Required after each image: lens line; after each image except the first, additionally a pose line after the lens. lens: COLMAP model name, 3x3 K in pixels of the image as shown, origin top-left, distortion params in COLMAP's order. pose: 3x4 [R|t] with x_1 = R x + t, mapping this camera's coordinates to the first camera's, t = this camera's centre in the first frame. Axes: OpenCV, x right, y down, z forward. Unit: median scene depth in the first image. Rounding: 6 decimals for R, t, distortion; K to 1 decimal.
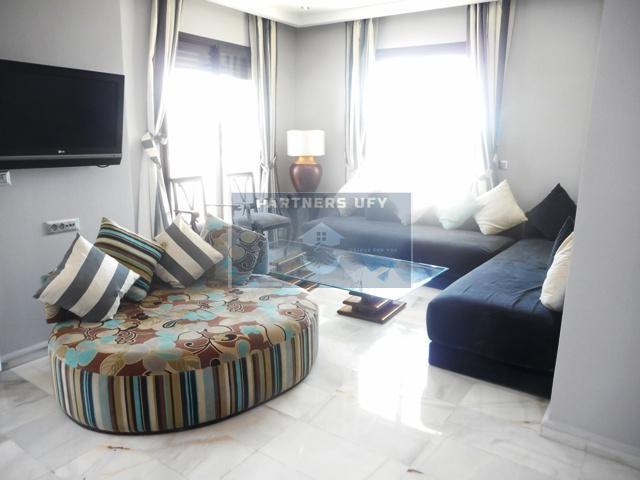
lens RADIAL K [[506.0, 0, 318.1], [0, 506.0, 239.0], [0, 0, 1]] dist [0.009959, 0.002009]
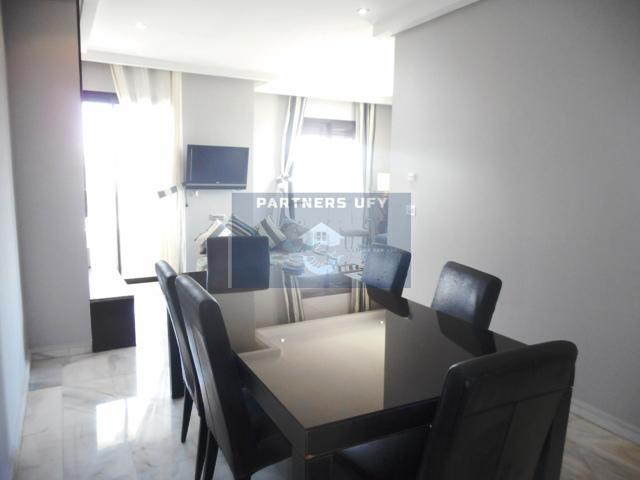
lens RADIAL K [[506.0, 0, 321.3], [0, 506.0, 240.7], [0, 0, 1]] dist [0.009959, 0.002009]
pose [[0.908269, 0.068524, -0.412736, 0.529413], [-0.101106, 0.993207, -0.057600, 0.103349], [0.405985, 0.094046, 0.909028, -0.510330]]
